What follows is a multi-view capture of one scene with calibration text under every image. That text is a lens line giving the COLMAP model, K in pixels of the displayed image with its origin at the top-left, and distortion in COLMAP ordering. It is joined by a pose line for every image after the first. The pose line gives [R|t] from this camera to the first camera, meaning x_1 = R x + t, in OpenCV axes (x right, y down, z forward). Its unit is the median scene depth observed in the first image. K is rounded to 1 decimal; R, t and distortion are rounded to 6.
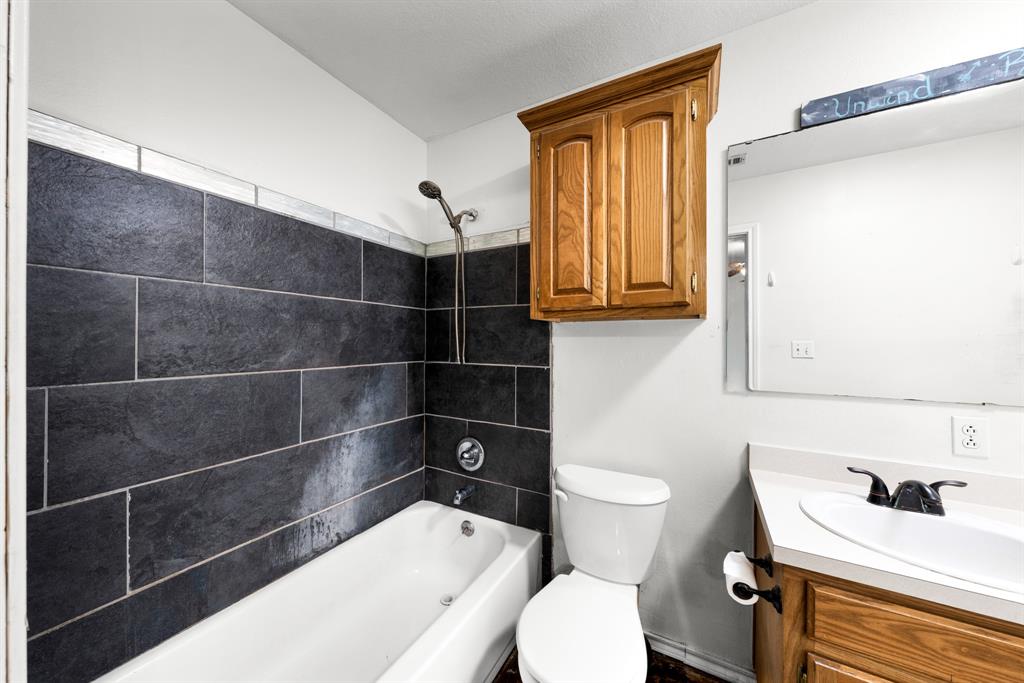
lens RADIAL K [[354.6, 0, 513.0], [0, 354.6, 340.0], [0, 0, 1]] dist [-0.000374, -0.000105]
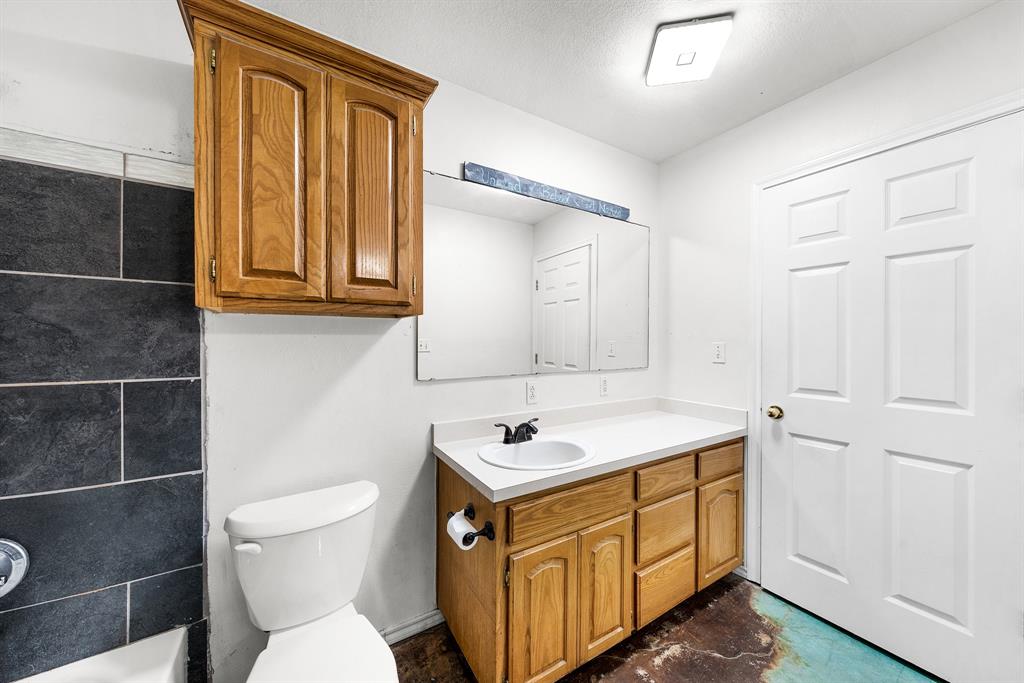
lens RADIAL K [[351.0, 0, 512.0], [0, 351.0, 341.5], [0, 0, 1]] dist [-0.002387, -0.000158]
pose [[0.491590, -0.007816, 0.870792, -0.242772], [-0.000631, 0.999956, 0.009332, 0.000107], [-0.870826, -0.005137, 0.491564, 0.183185]]
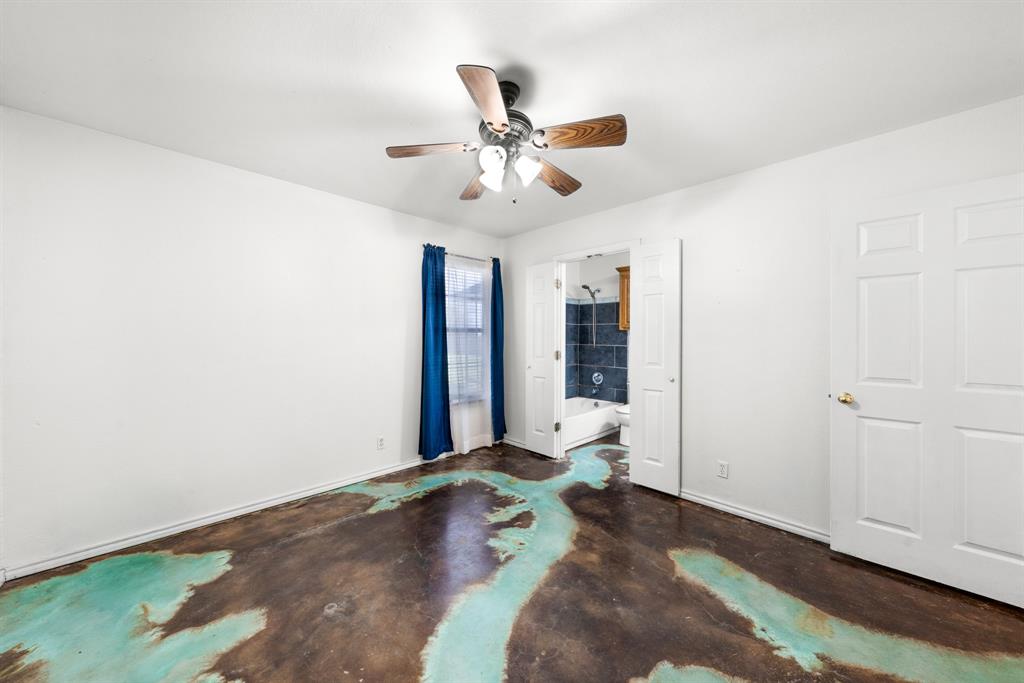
lens RADIAL K [[354.6, 0, 513.0], [0, 354.6, 340.0], [0, 0, 1]] dist [-0.000374, -0.000105]
pose [[0.958644, 0.003925, -0.284580, 0.045261], [-0.002555, 0.999983, 0.005186, 0.022422], [0.284596, -0.004244, 0.958638, -2.538325]]
